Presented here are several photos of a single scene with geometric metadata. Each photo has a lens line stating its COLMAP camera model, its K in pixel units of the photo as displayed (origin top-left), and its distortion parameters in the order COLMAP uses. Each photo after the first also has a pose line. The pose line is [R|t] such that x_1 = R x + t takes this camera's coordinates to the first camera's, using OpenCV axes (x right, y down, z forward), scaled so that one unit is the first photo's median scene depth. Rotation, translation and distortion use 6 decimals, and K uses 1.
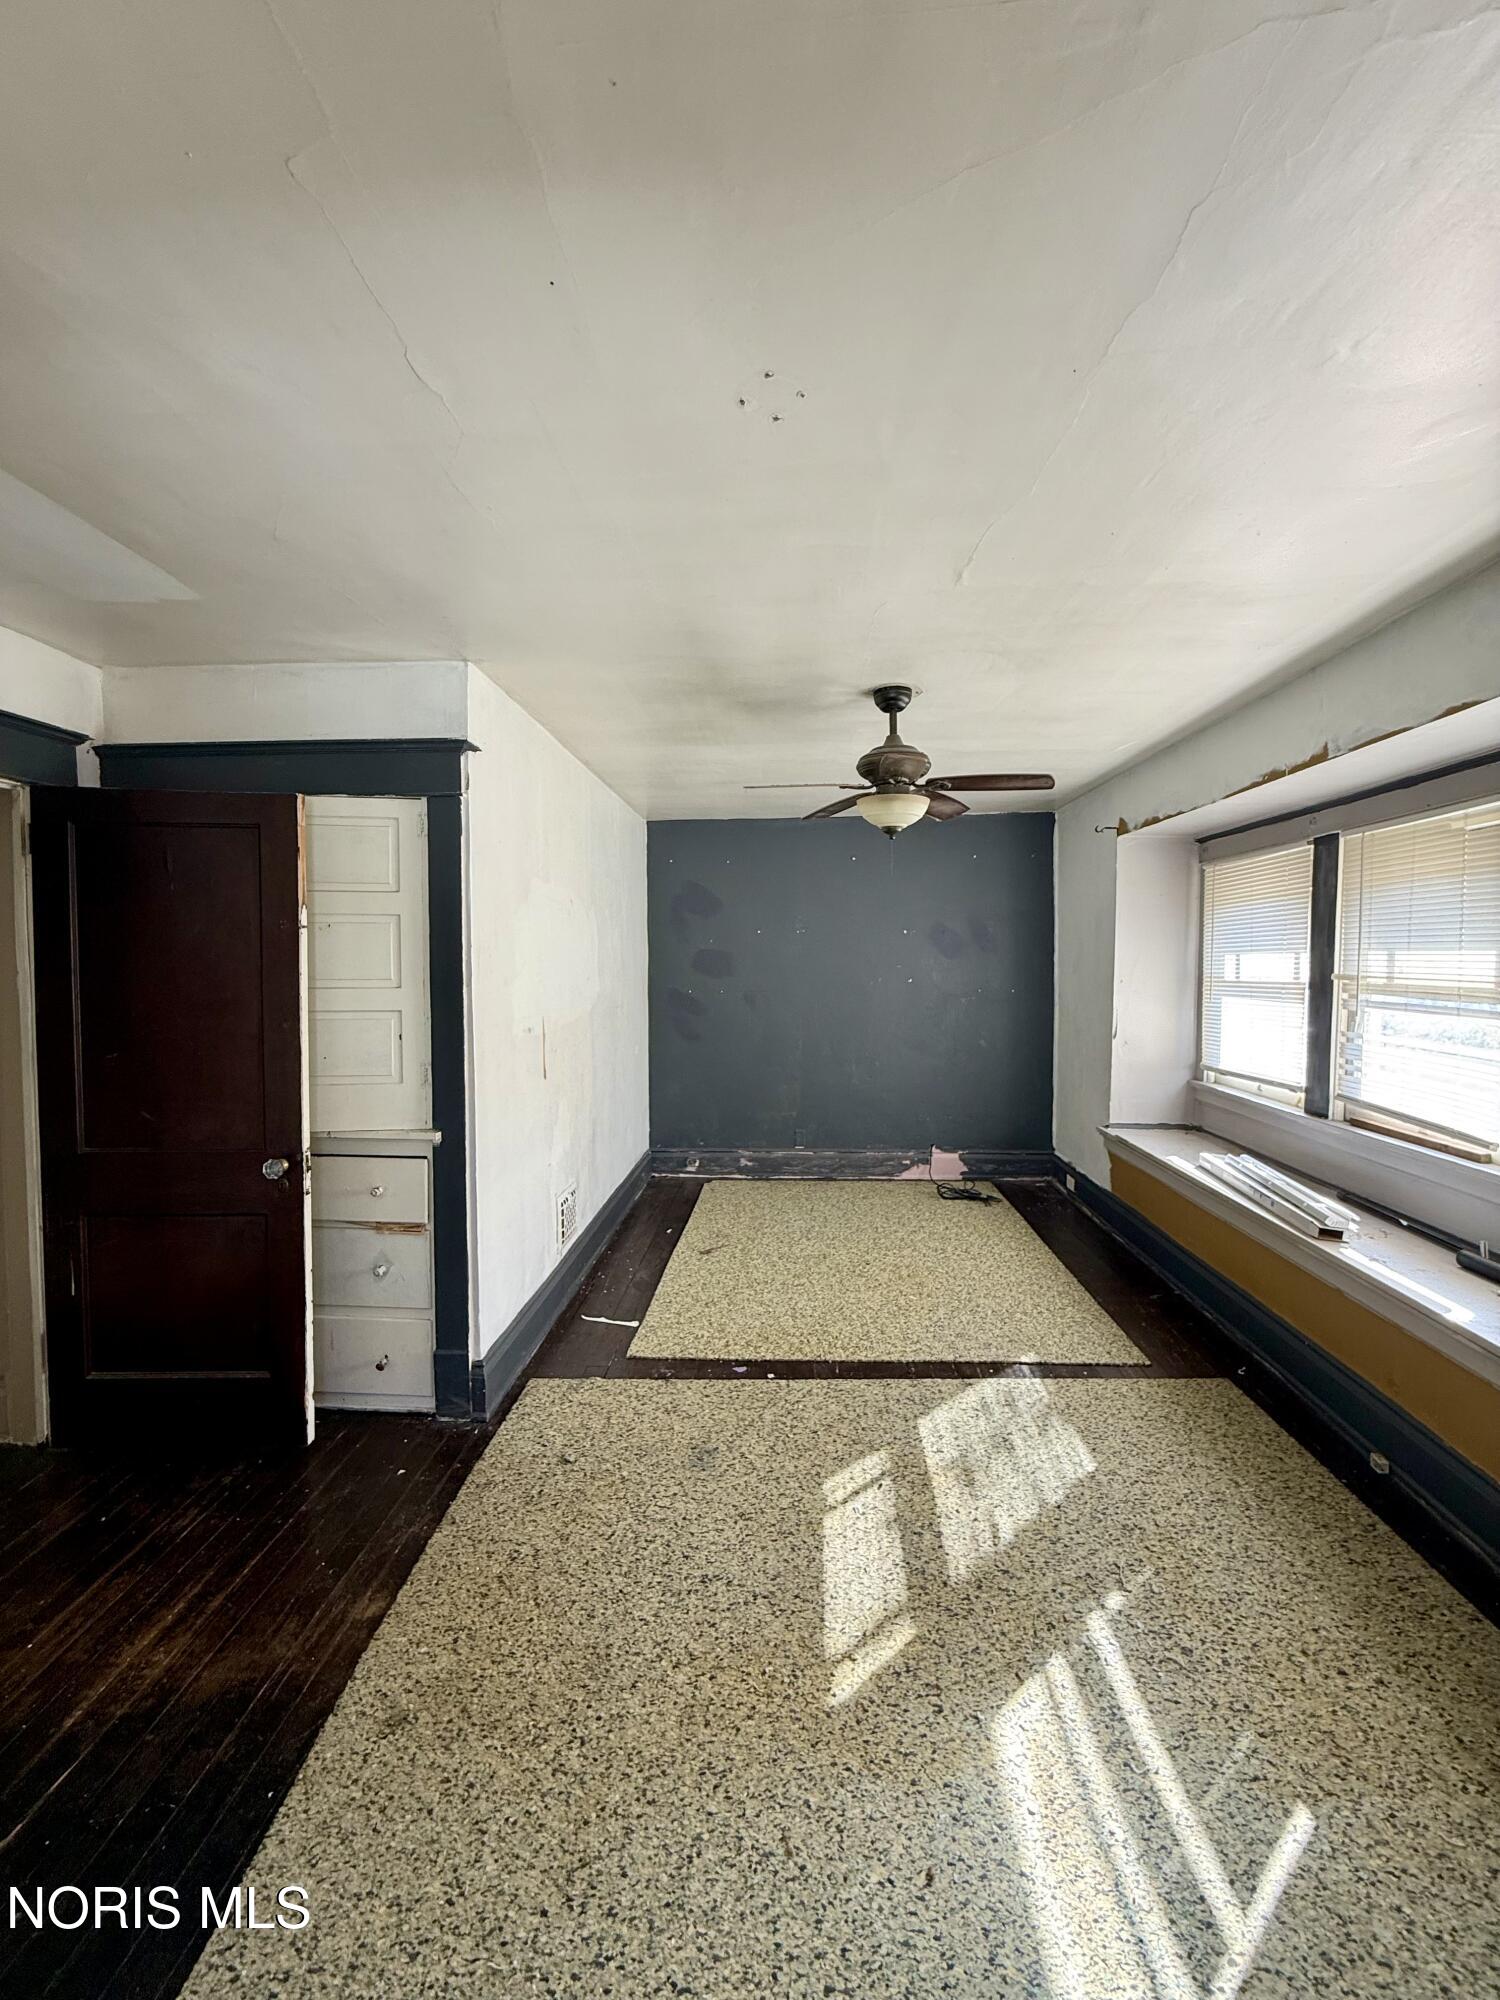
lens RADIAL K [[794.5, 0, 755.3], [0, 794.5, 995.9], [0, 0, 1]] dist [-0.006125, 0.000872]
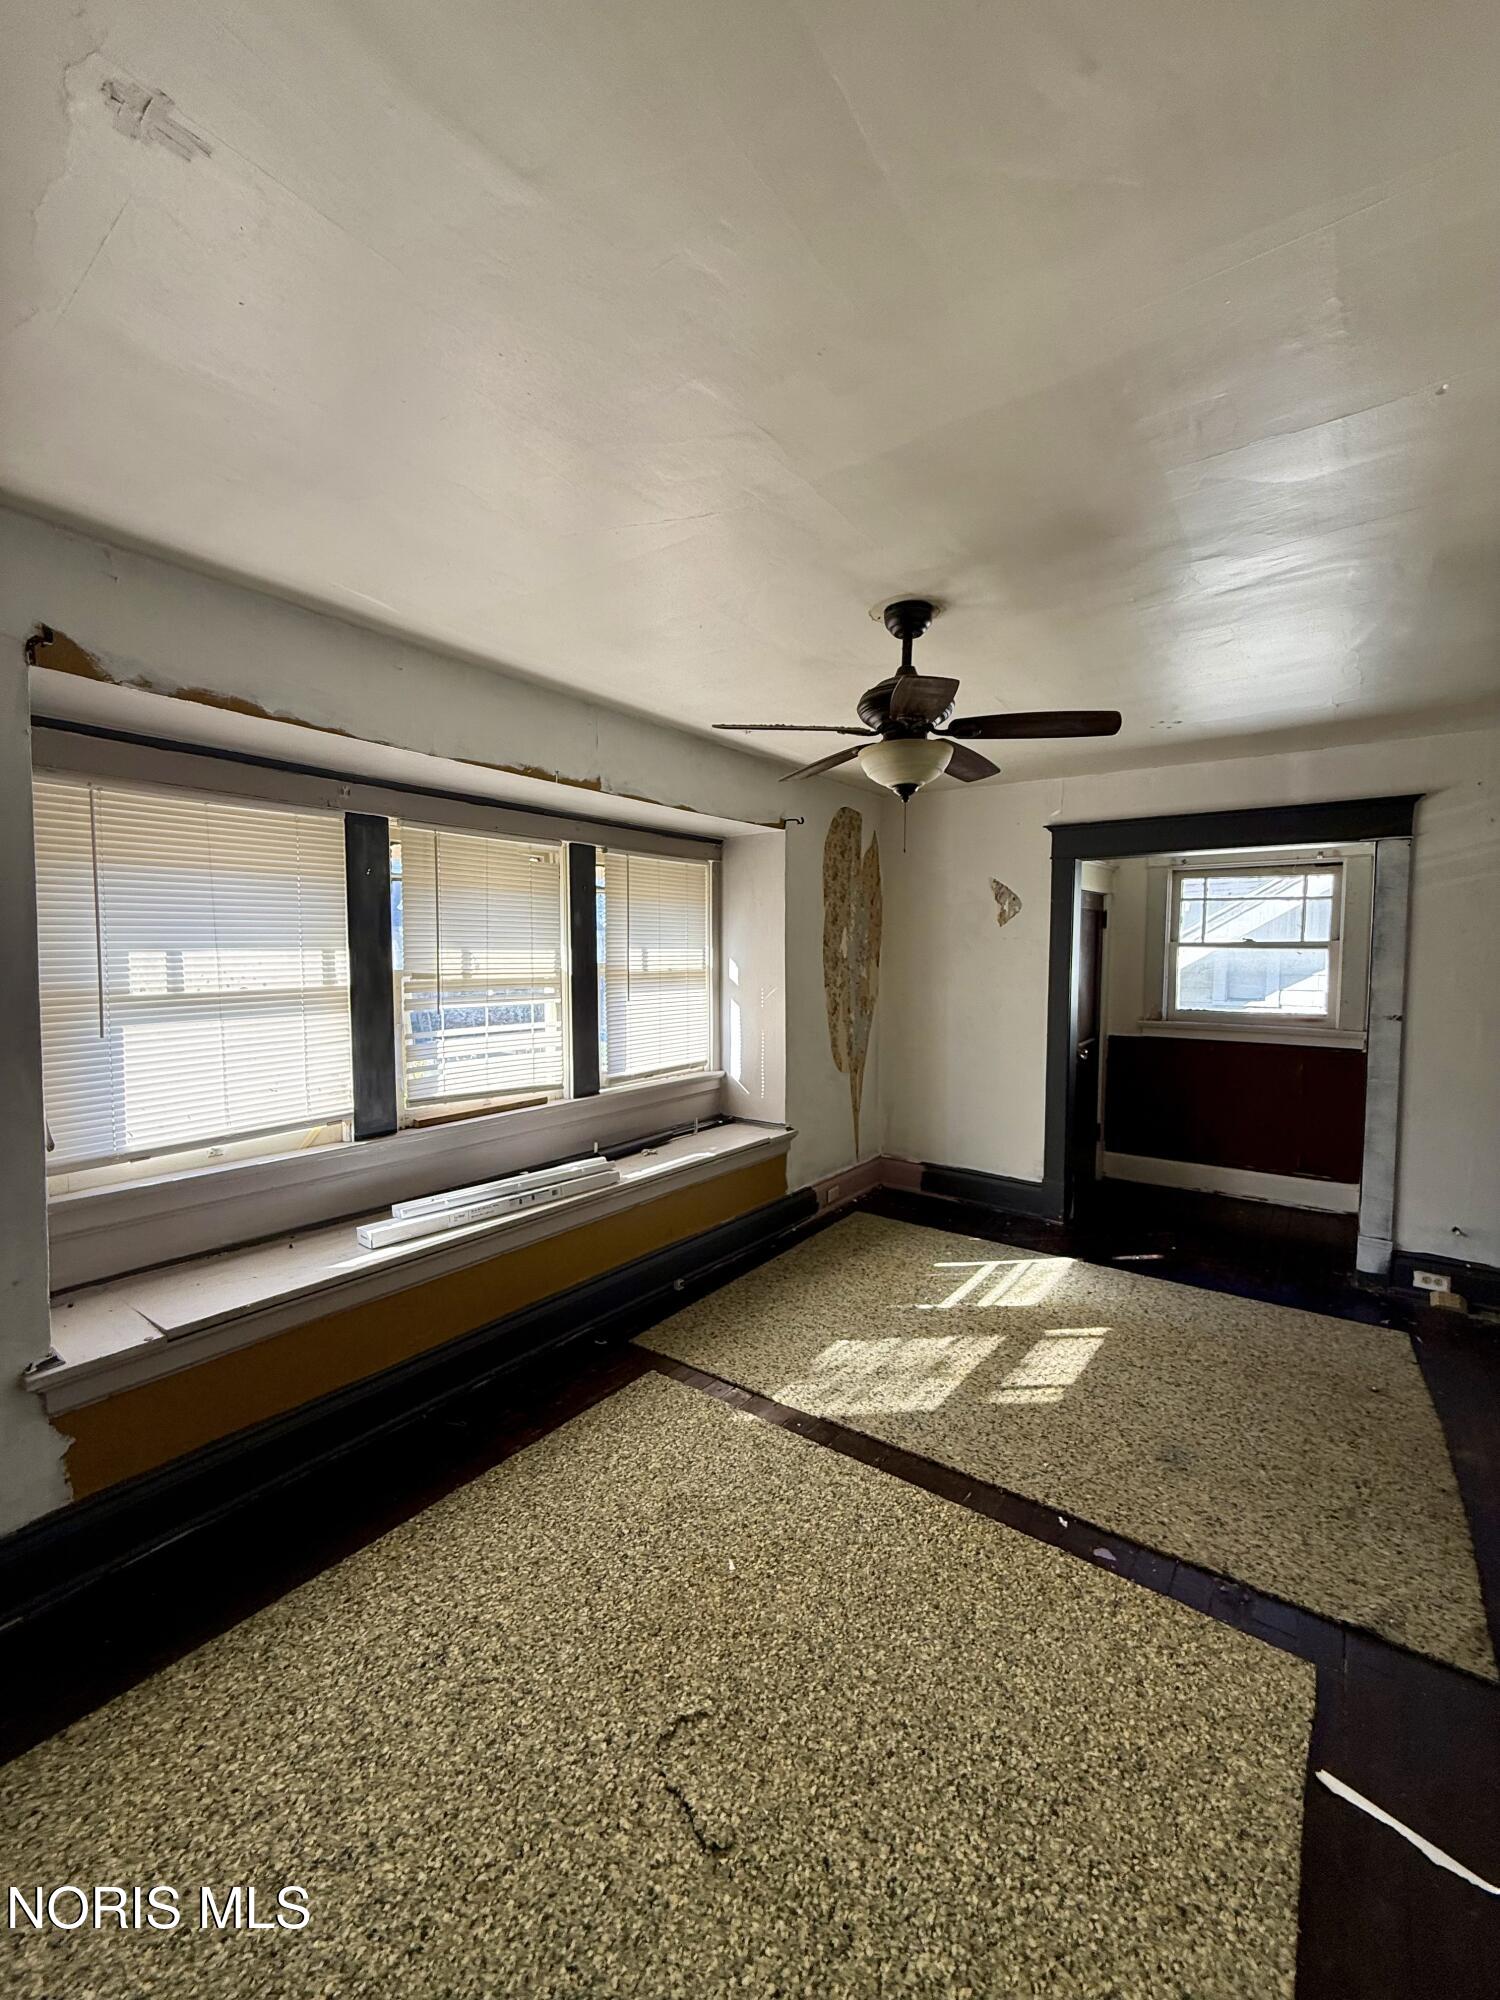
lens RADIAL K [[794.5, 0, 760.8], [0, 794.5, 990.0], [0, 0, 1]] dist [-0.006125, 0.000872]
pose [[-0.835290, -0.020900, 0.549413, -0.162976], [0.032371, 0.995674, 0.087091, -0.097677], [-0.548856, 0.090531, -0.831000, 2.009267]]
